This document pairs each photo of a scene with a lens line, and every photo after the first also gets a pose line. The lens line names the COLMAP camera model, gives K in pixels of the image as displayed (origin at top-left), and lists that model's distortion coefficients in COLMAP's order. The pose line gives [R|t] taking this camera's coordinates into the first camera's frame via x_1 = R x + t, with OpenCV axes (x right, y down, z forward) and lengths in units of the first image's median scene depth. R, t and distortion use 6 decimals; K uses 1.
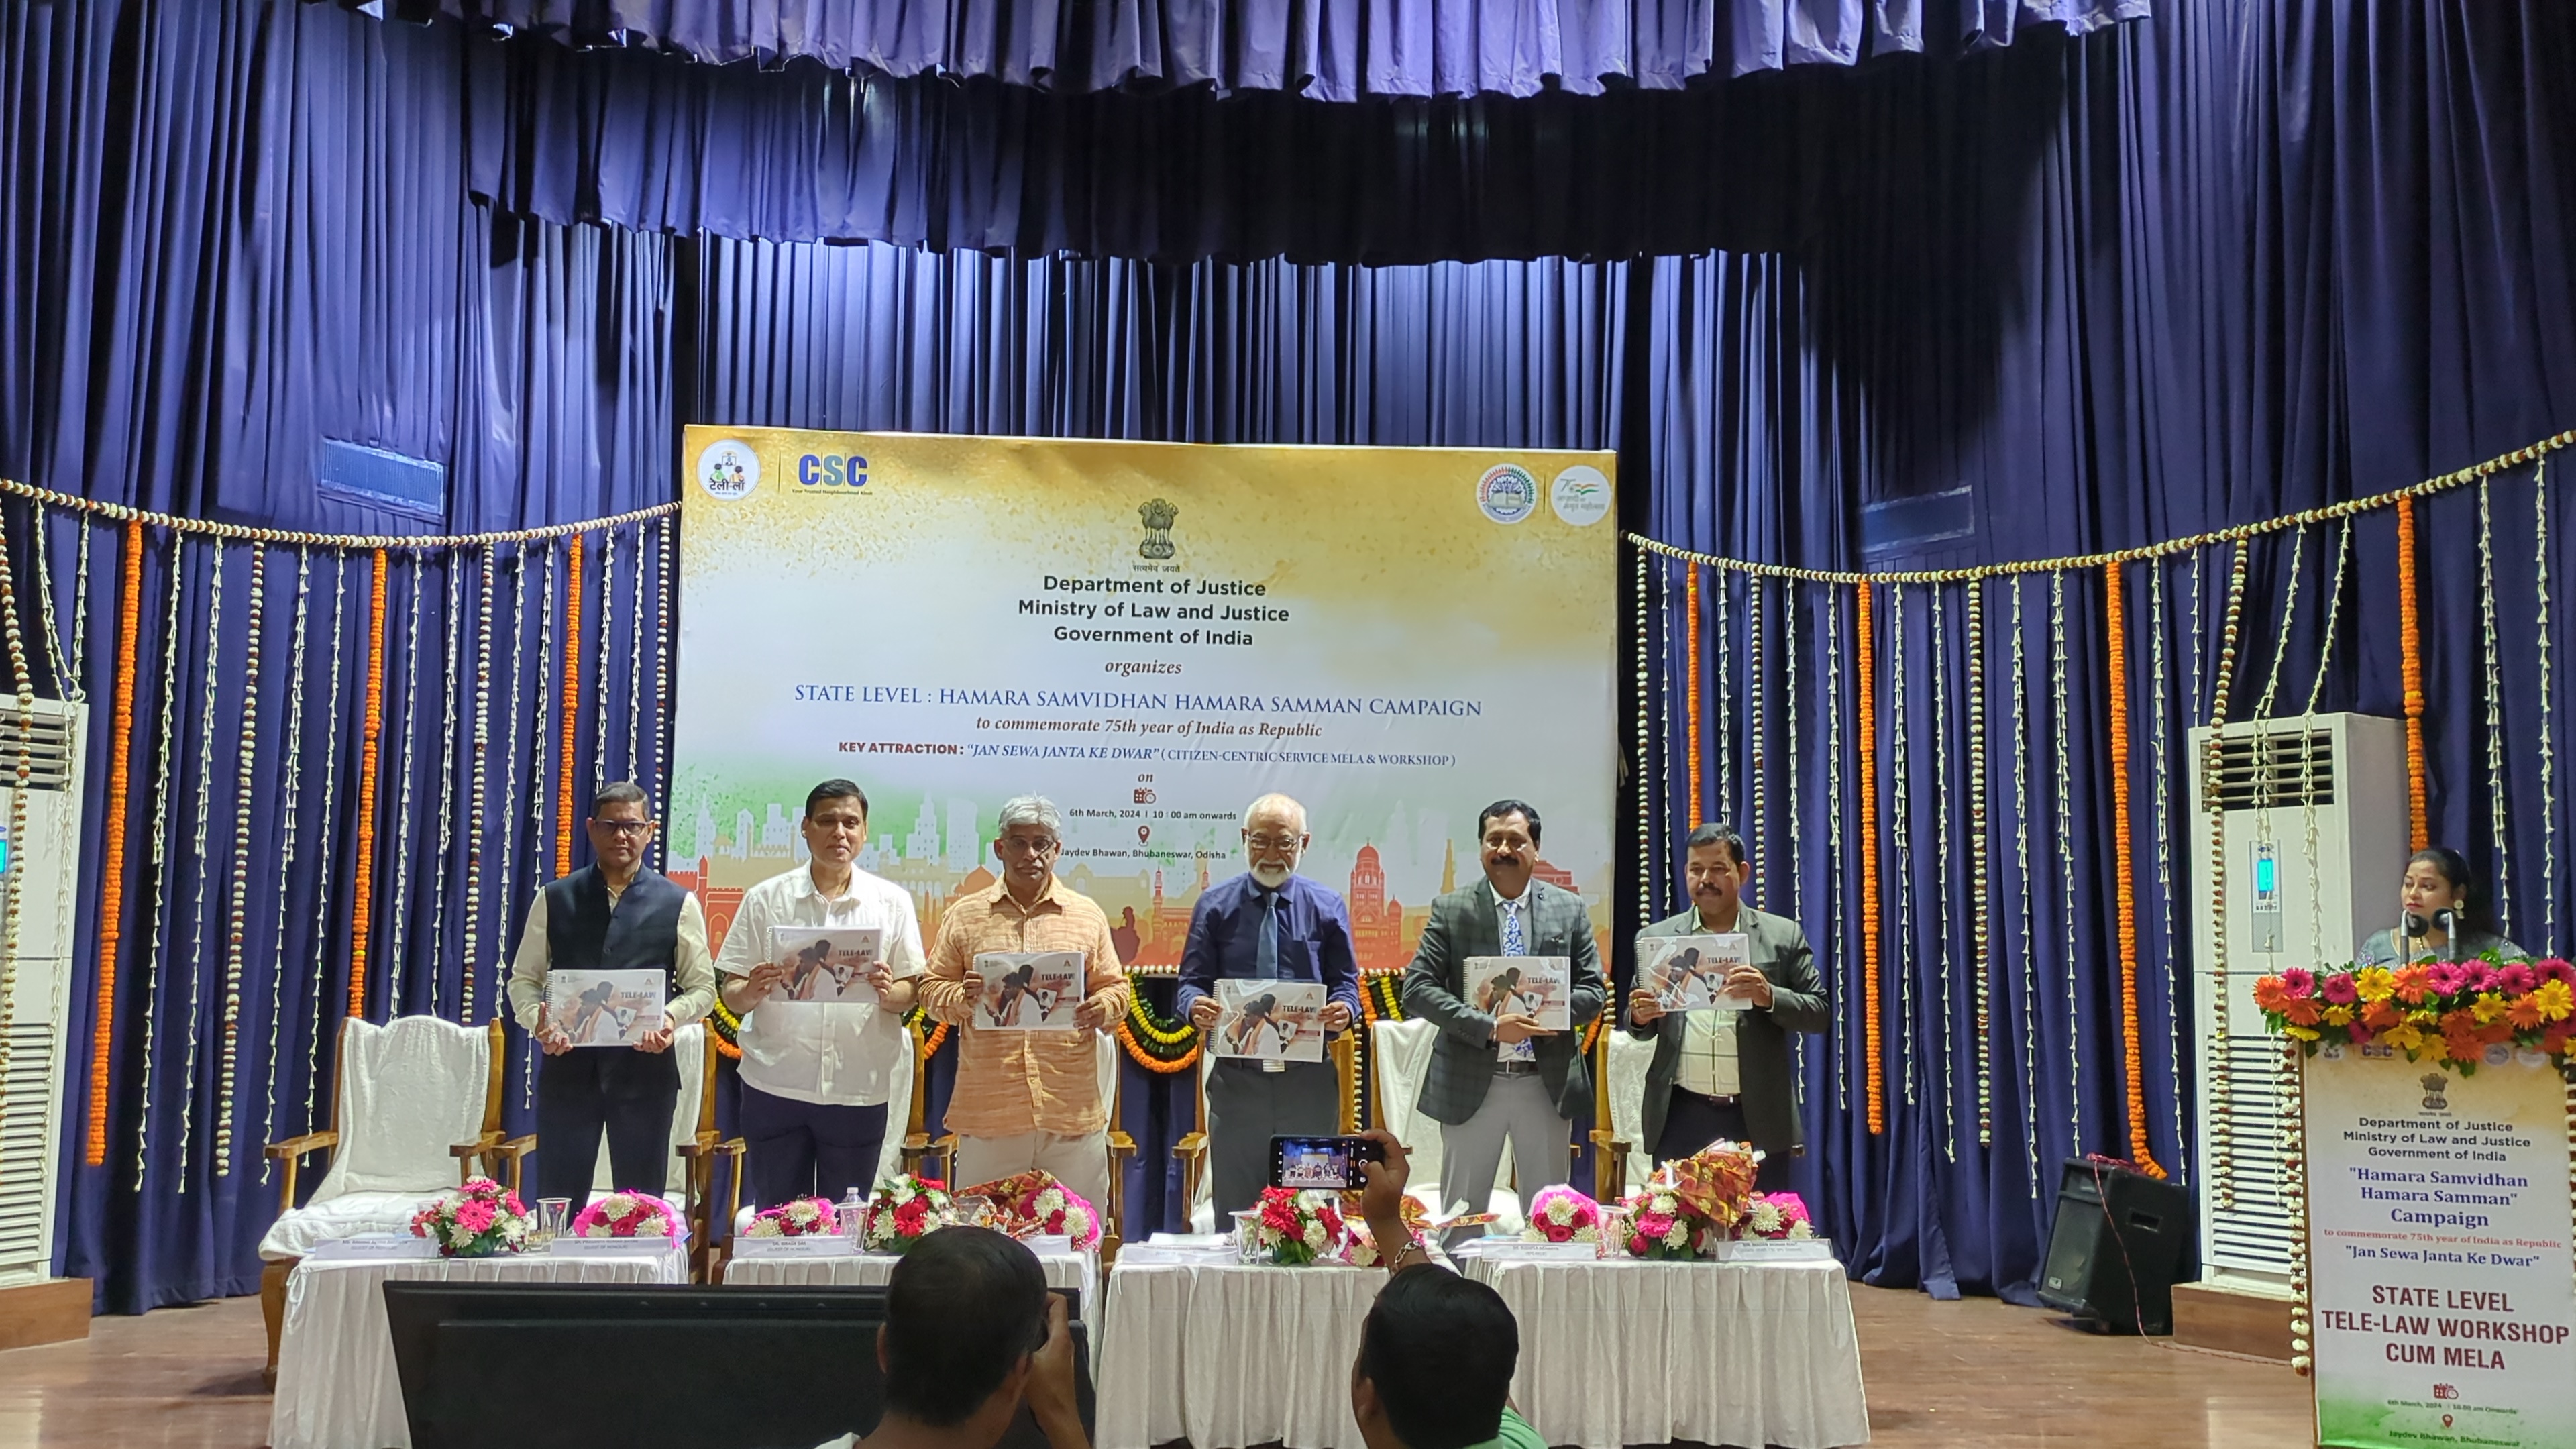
lens RADIAL K [[2317.3, 0, 1288.0], [0, 2317.3, 724.5], [0, 0, 1]] dist [0.068346, -0.079878]
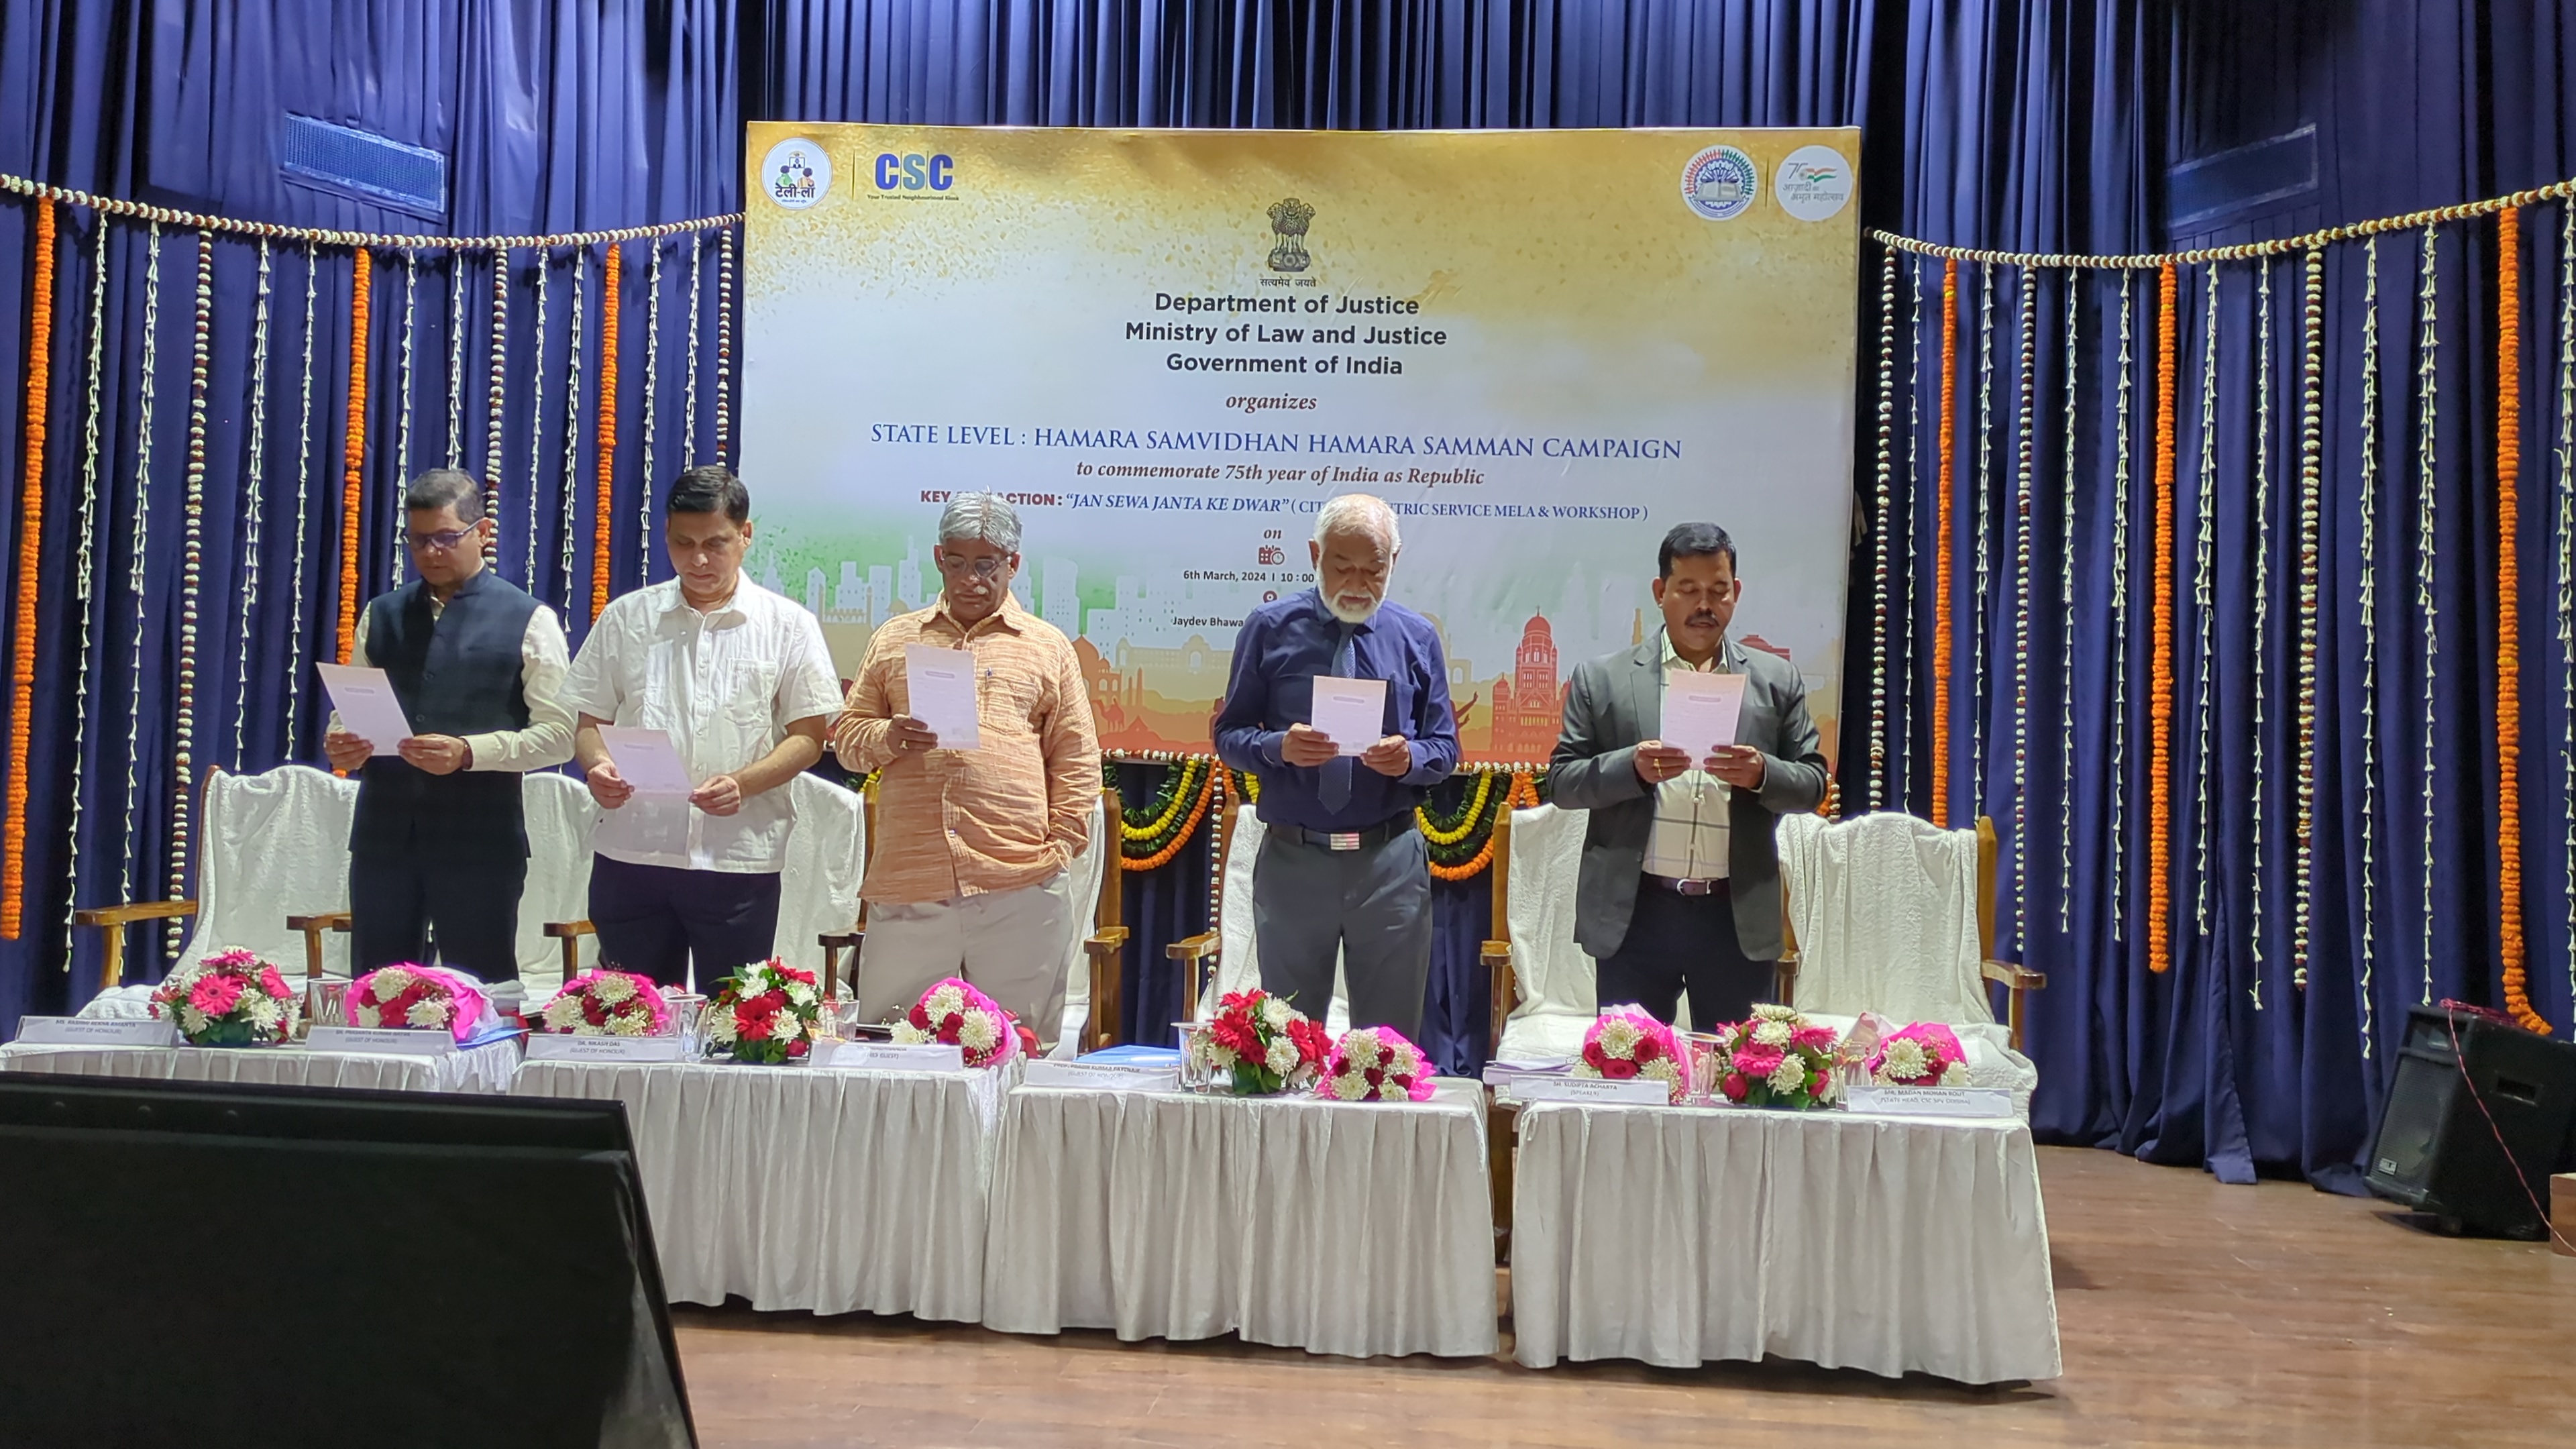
lens RADIAL K [[2321.1, 0, 1278.6], [0, 2321.1, 728.4], [0, 0, 1]] dist [0.087692, -0.132171]
pose [[0.988518, 0.012911, -0.150551, 0.082499], [-0.003392, 0.997988, 0.063319, 0.048201], [0.151065, -0.062081, 0.986572, 0.195314]]
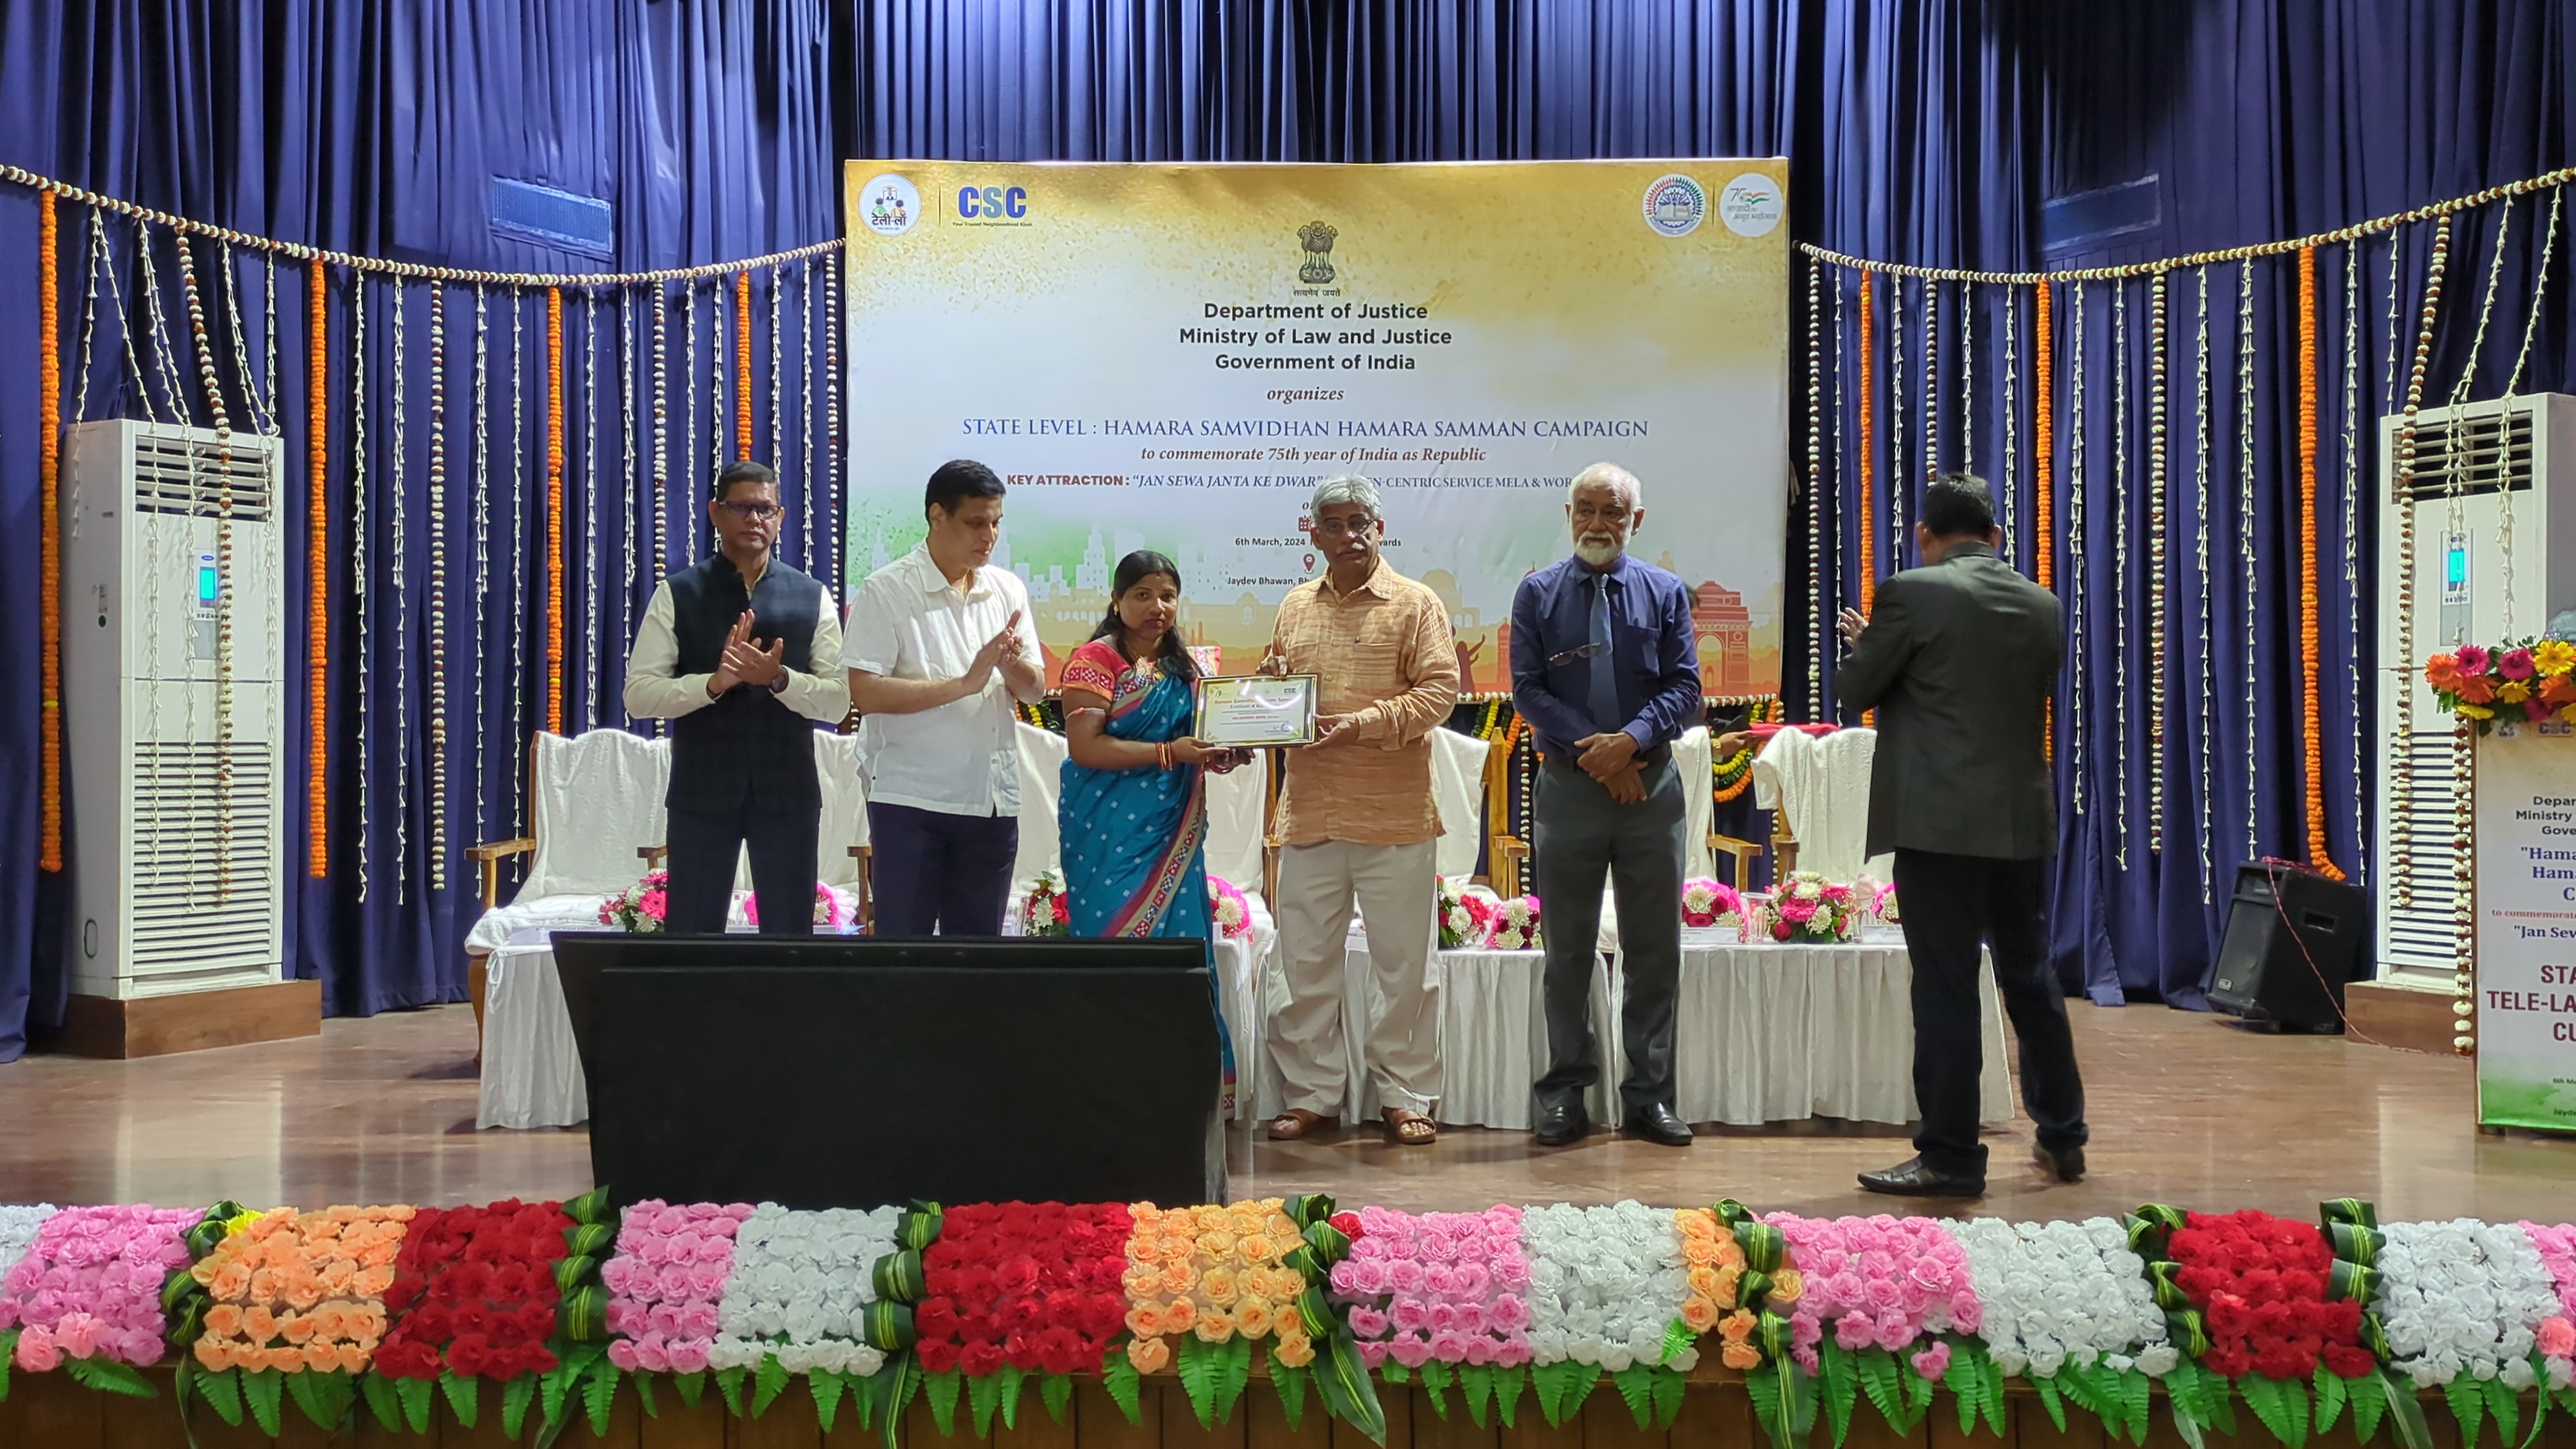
lens RADIAL K [[2316.6, 0, 1304.8], [0, 2316.6, 721.7], [0, 0, 1]] dist [0.065837, -0.057992]
pose [[0.996788, -0.012331, -0.079130, 0.017574], [0.020045, 0.995039, 0.097448, 0.021954], [0.077536, -0.098721, 0.992090, -0.004424]]
